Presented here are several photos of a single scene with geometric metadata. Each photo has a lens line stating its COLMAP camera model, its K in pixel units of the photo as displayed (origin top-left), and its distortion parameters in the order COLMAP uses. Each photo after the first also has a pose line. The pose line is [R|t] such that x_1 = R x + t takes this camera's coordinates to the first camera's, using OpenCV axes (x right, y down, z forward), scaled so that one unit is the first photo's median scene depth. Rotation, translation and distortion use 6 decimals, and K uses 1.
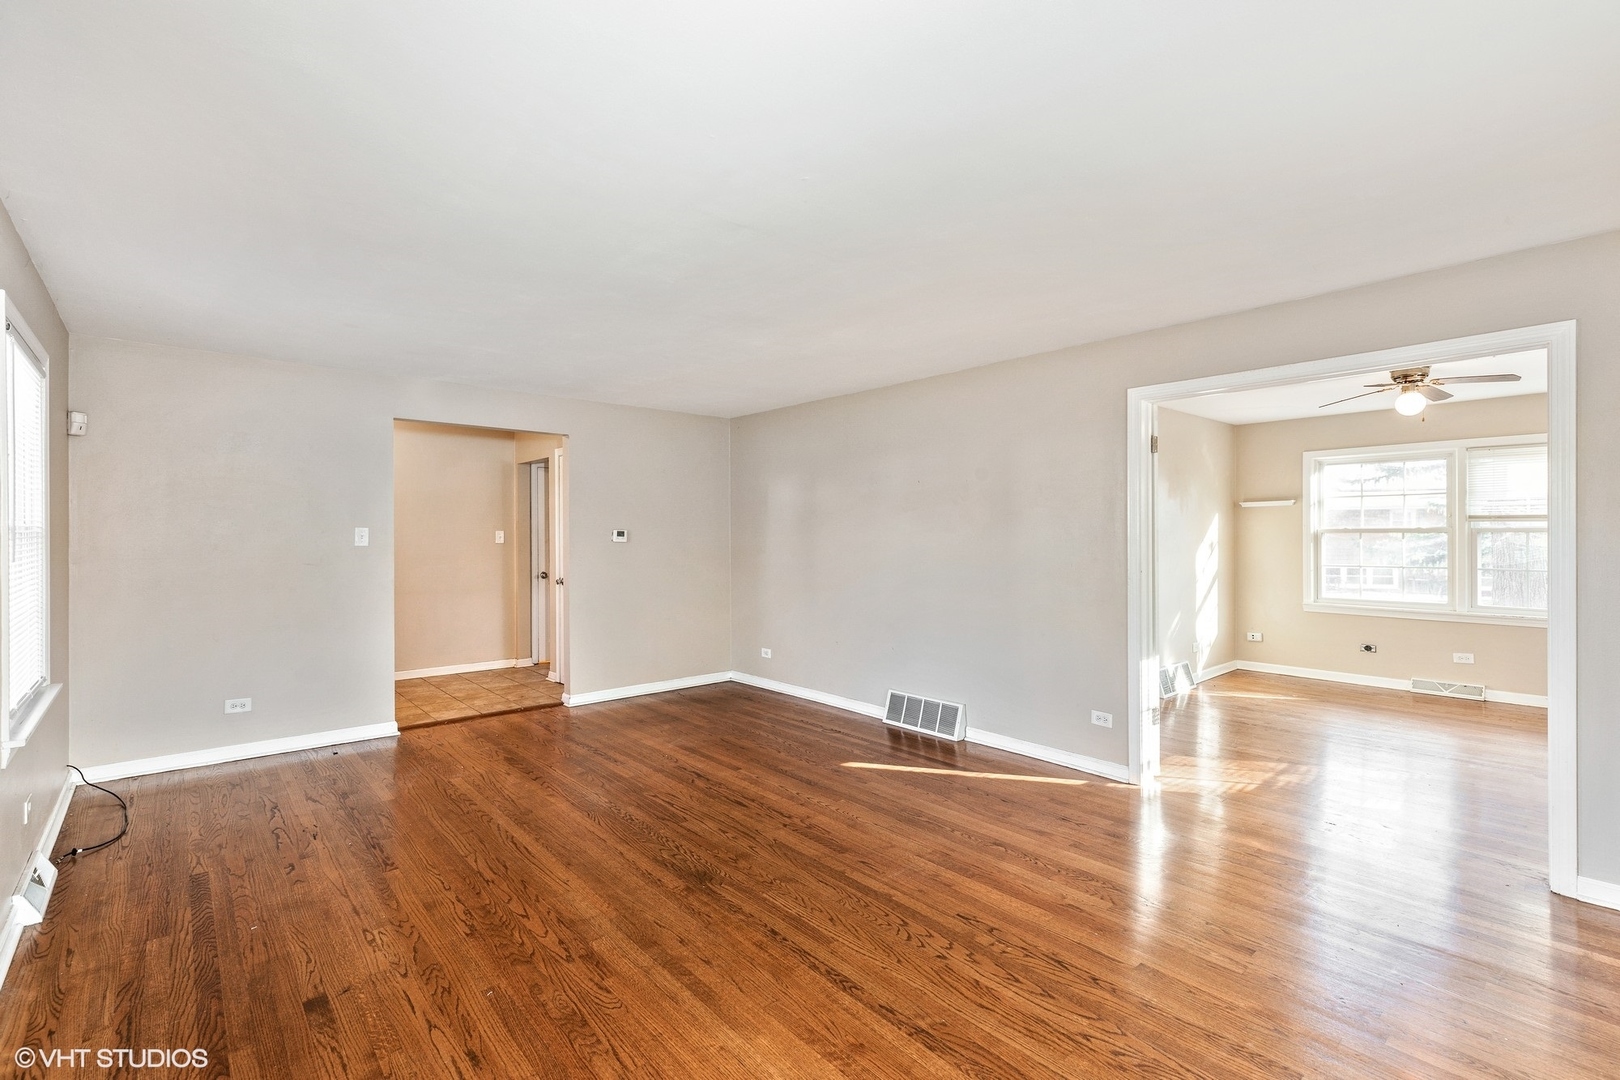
lens RADIAL K [[731.6, 0, 810.0], [0, 731.6, 540.0], [0, 0, 1]] dist [0.012526, -0.000662]
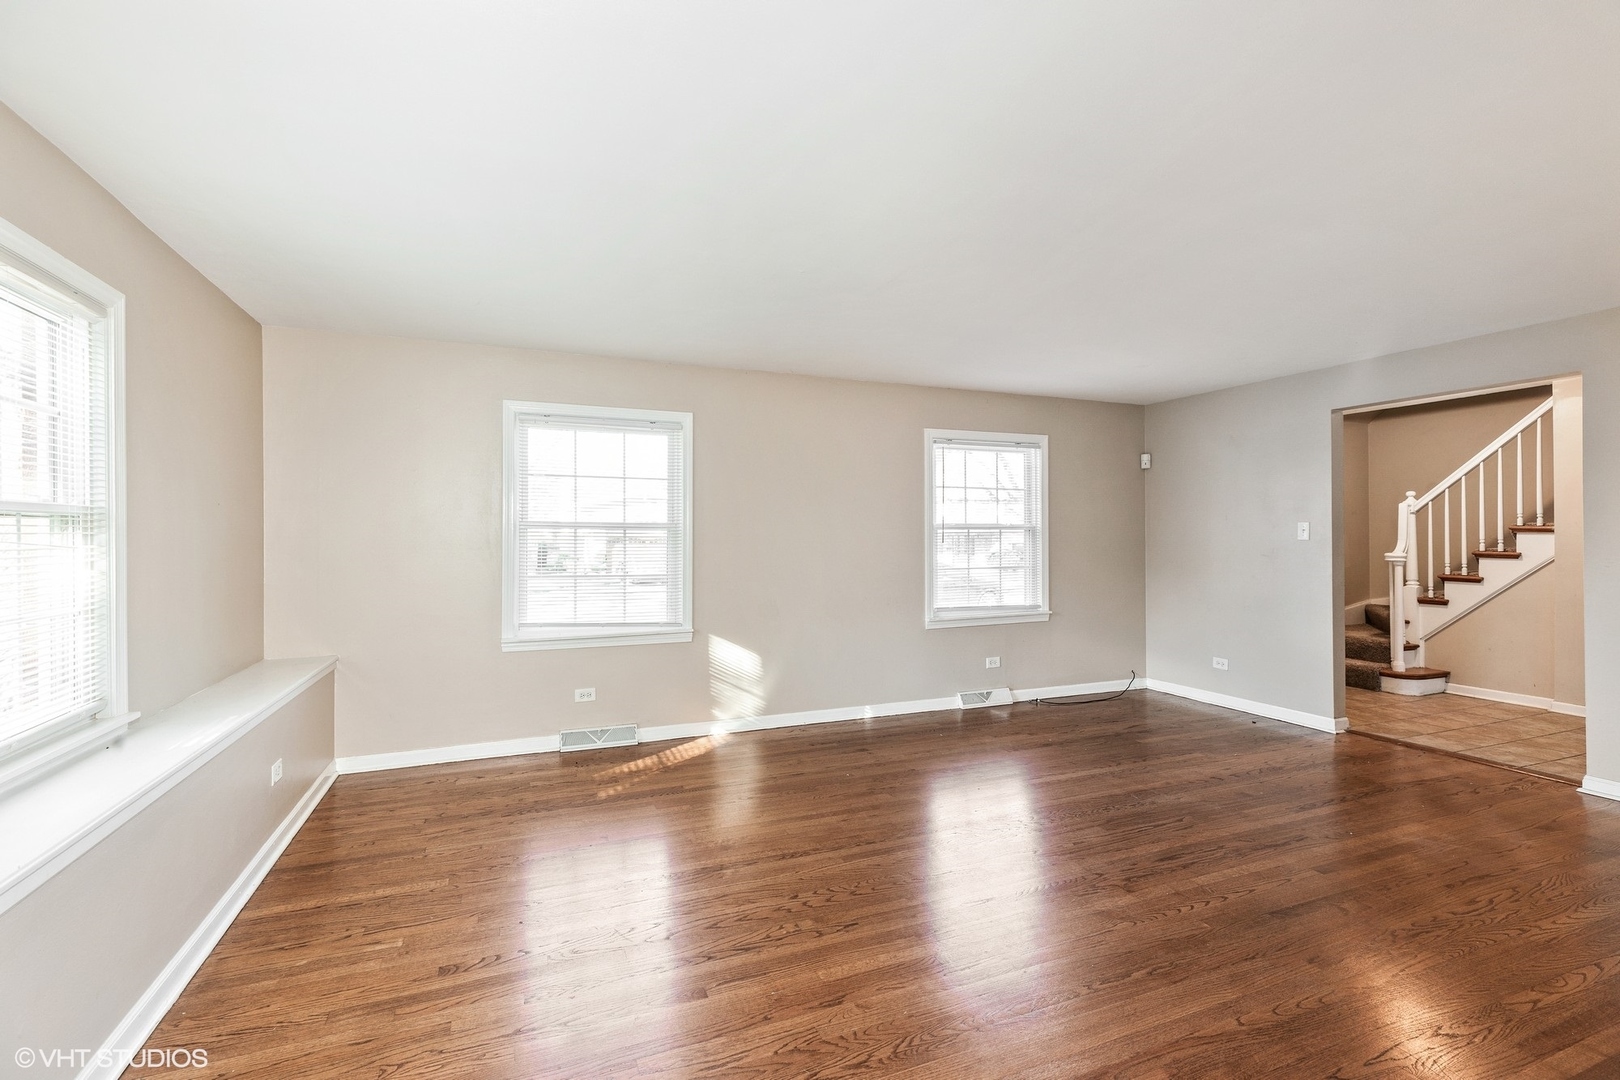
lens RADIAL K [[731.6, 0, 810.0], [0, 731.6, 540.0], [0, 0, 1]] dist [0.012526, -0.000662]
pose [[-0.323224, 0.003513, -0.946316, 0.790028], [-0.002840, 0.999985, 0.004682, 0.007780], [0.946318, 0.004201, -0.323209, 0.883506]]
